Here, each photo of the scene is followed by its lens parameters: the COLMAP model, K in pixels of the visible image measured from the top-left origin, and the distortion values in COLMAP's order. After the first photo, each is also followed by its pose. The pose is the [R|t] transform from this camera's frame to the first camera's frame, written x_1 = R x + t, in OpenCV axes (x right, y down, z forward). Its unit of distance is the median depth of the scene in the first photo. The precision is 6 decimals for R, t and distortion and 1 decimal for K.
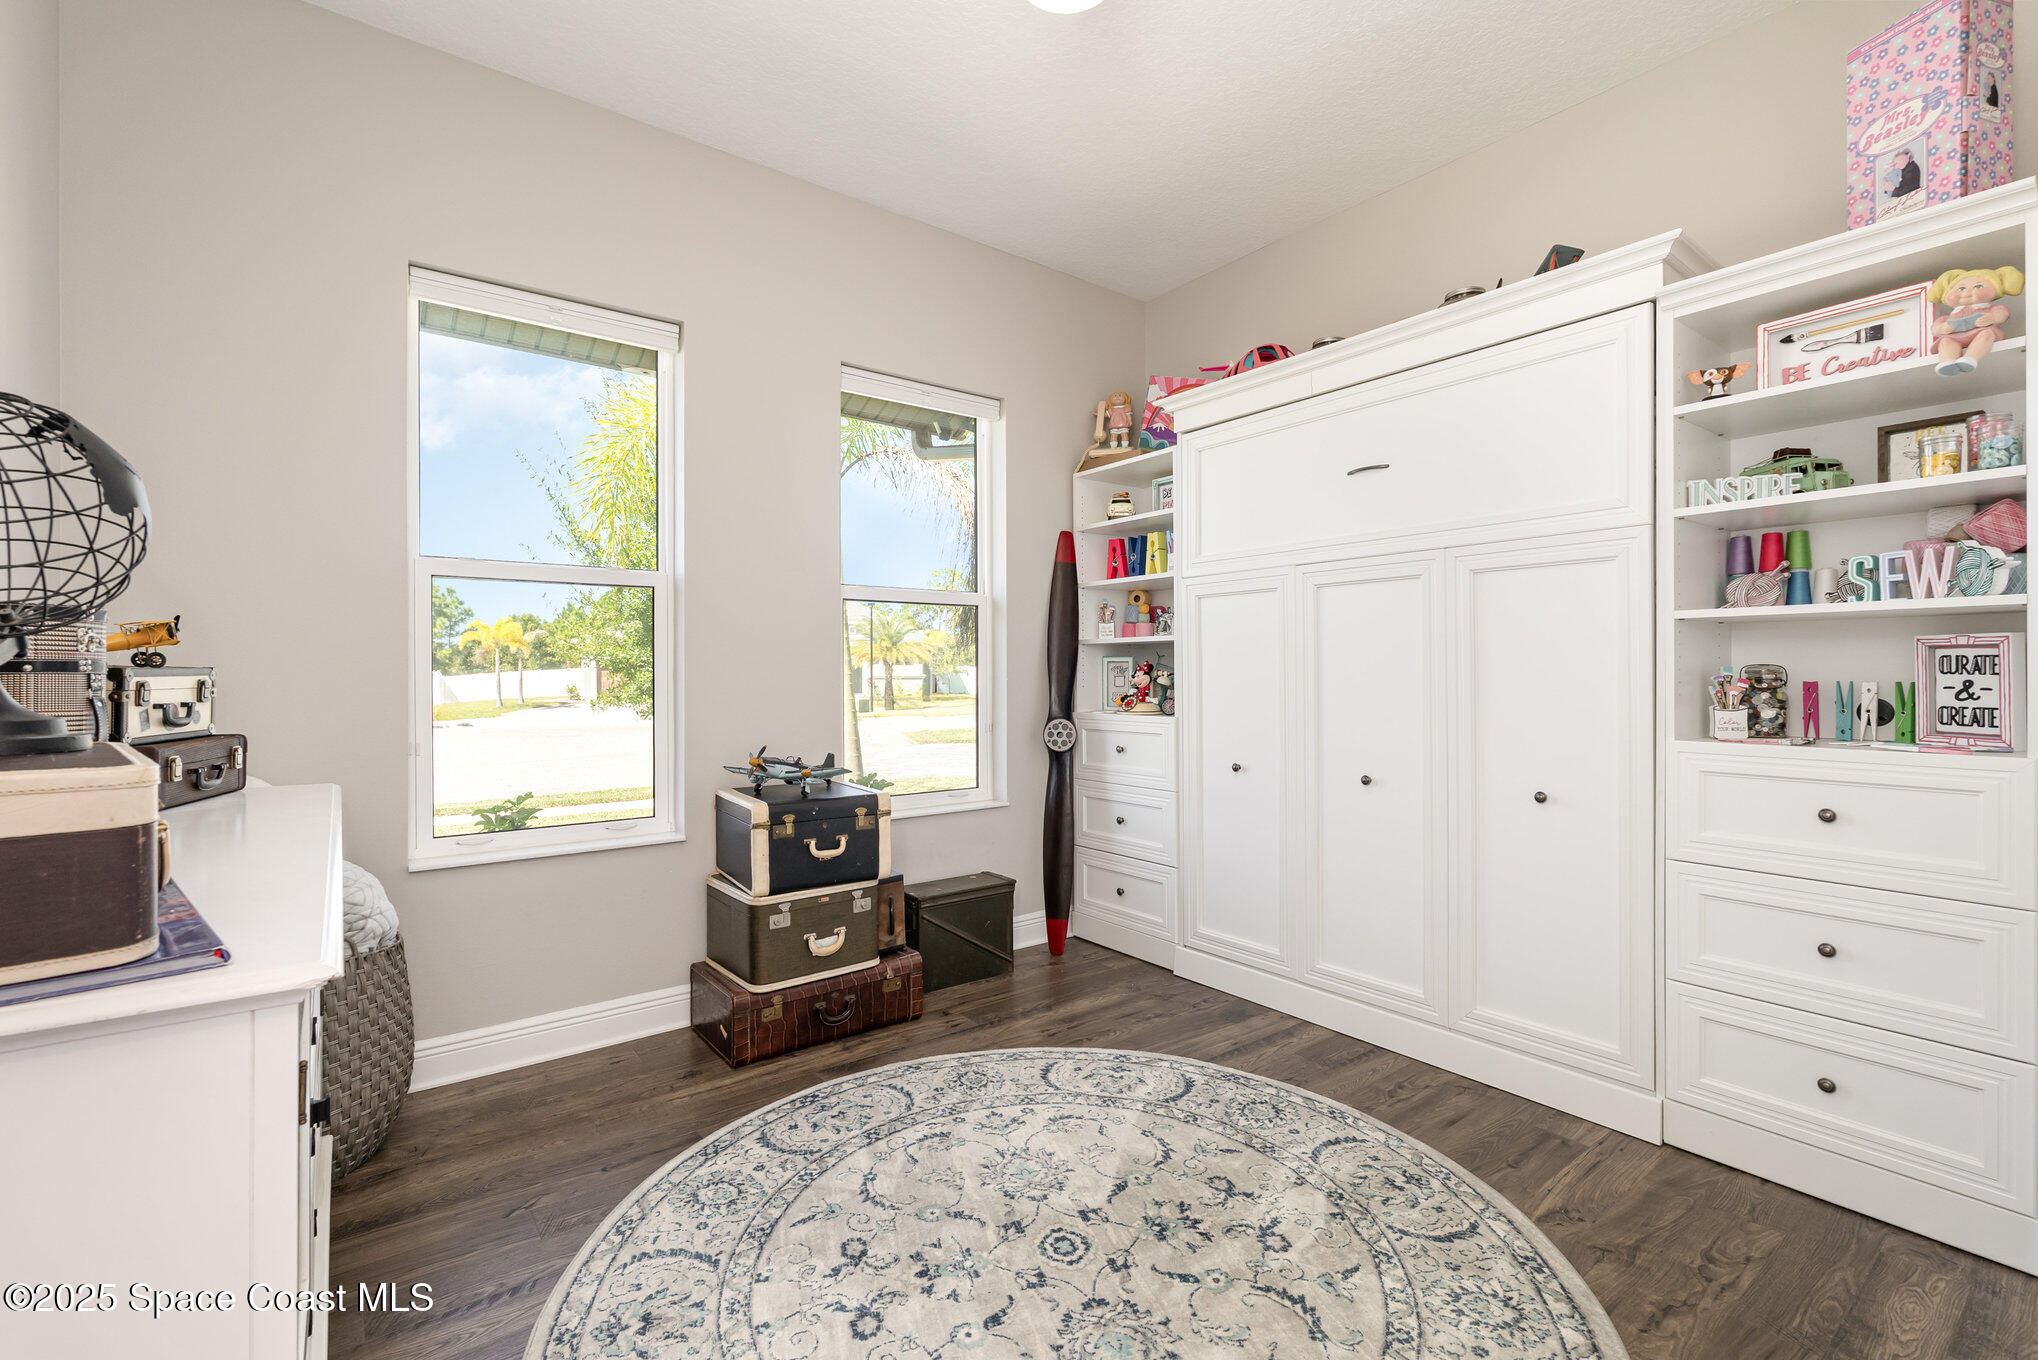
lens RADIAL K [[904.5, 0, 1034.6], [0, 904.5, 673.0], [0, 0, 1]] dist [0.000443, 0.000449]
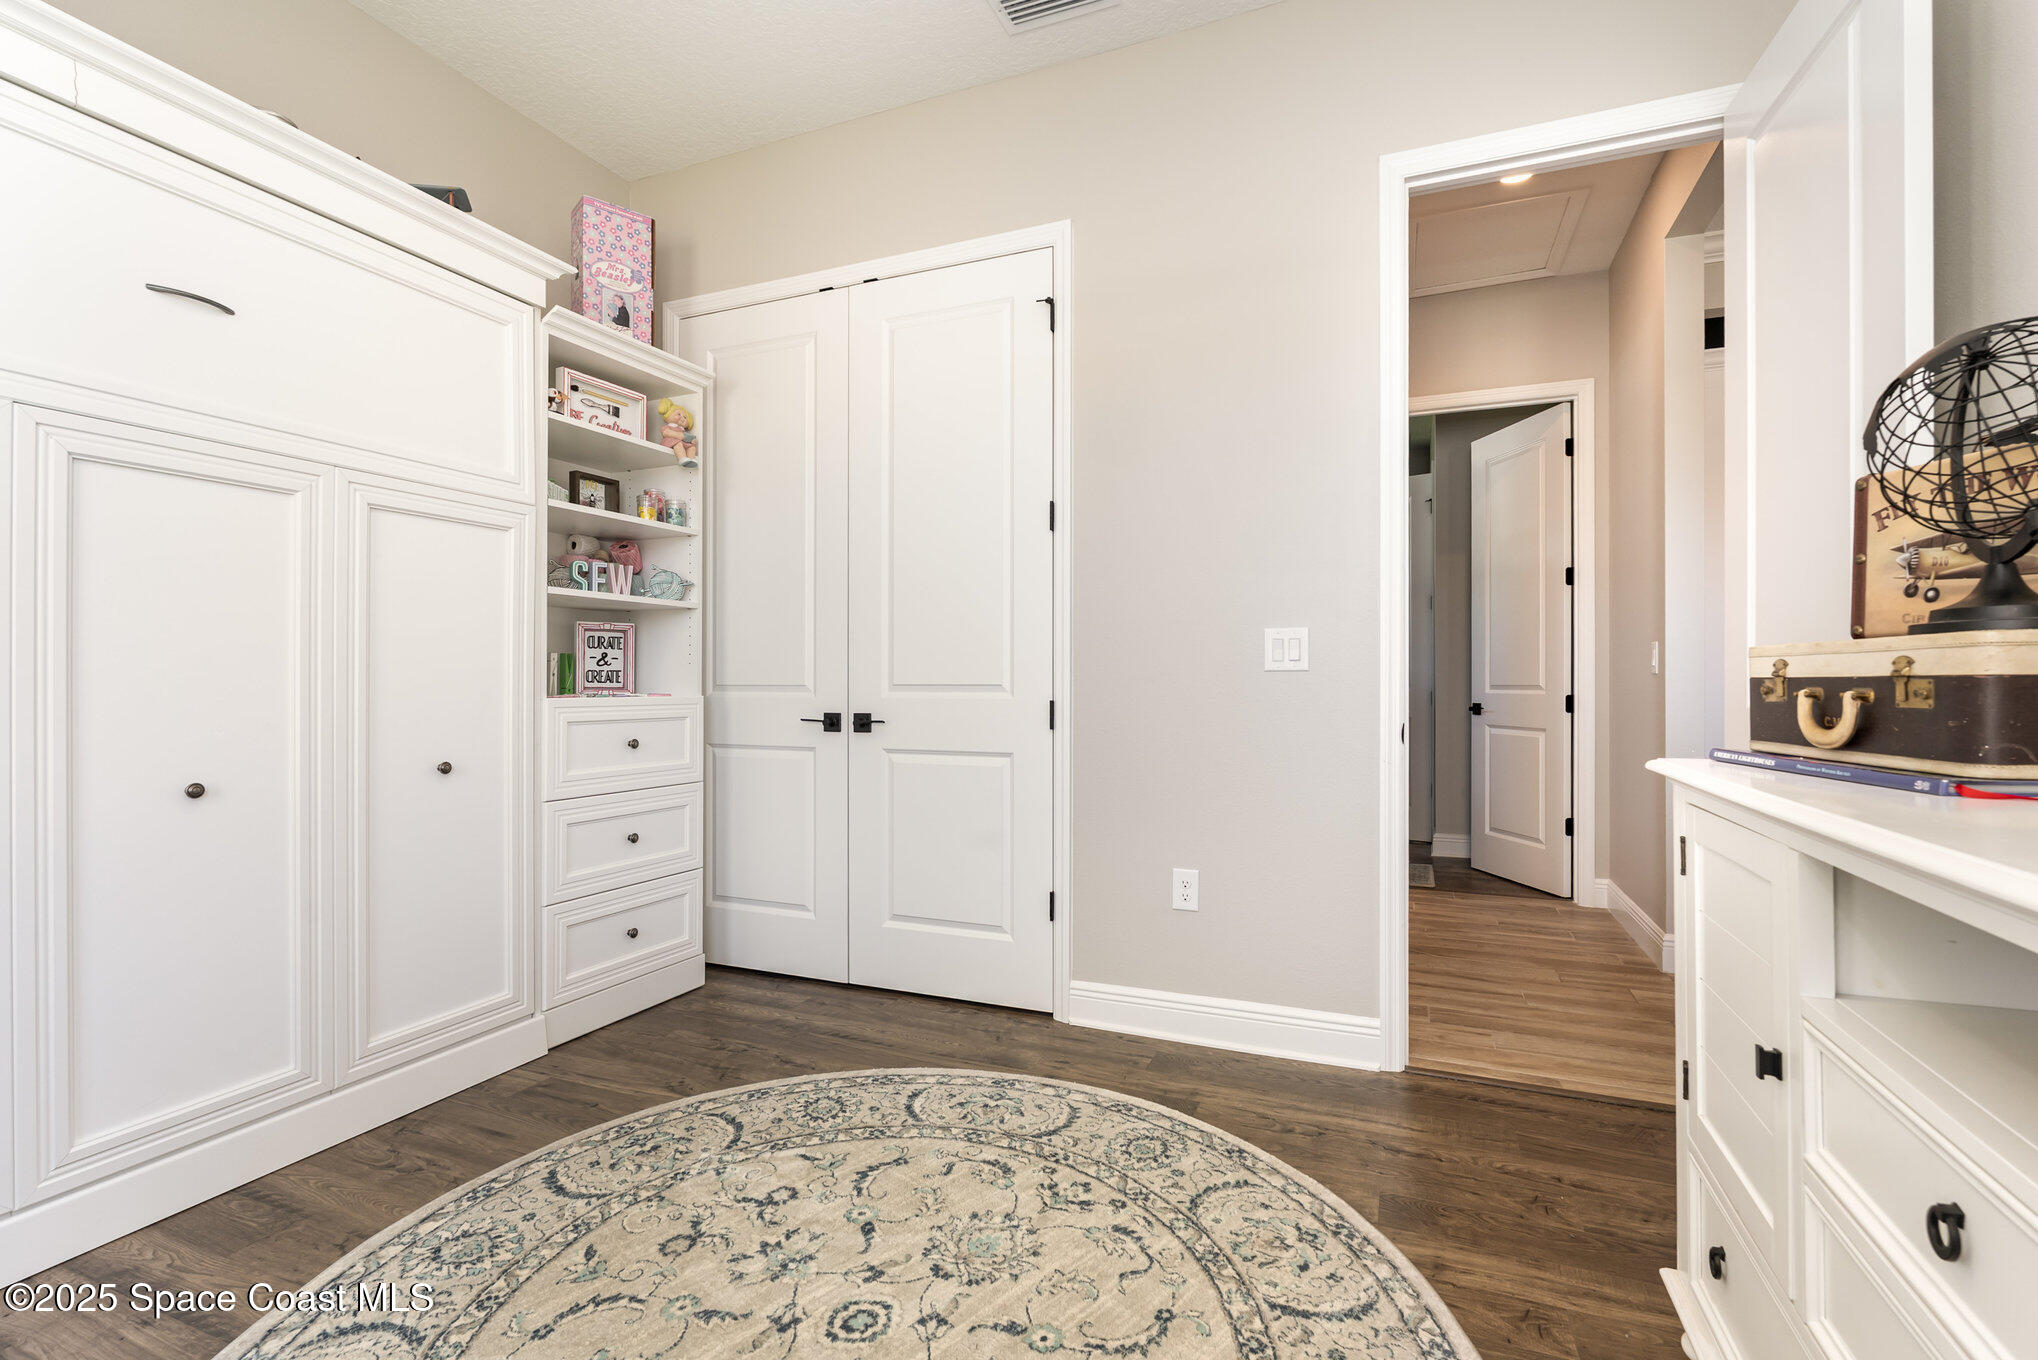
lens RADIAL K [[916.4, 0, 1022.6], [0, 916.4, 686.6], [0, 0, 1]] dist [0.000160, -0.000071]
pose [[-0.487886, 0.000167, 0.872907, -0.670022], [0.001999, 0.999998, 0.000926, 0.065559], [-0.872905, 0.002197, -0.487885, 1.142468]]
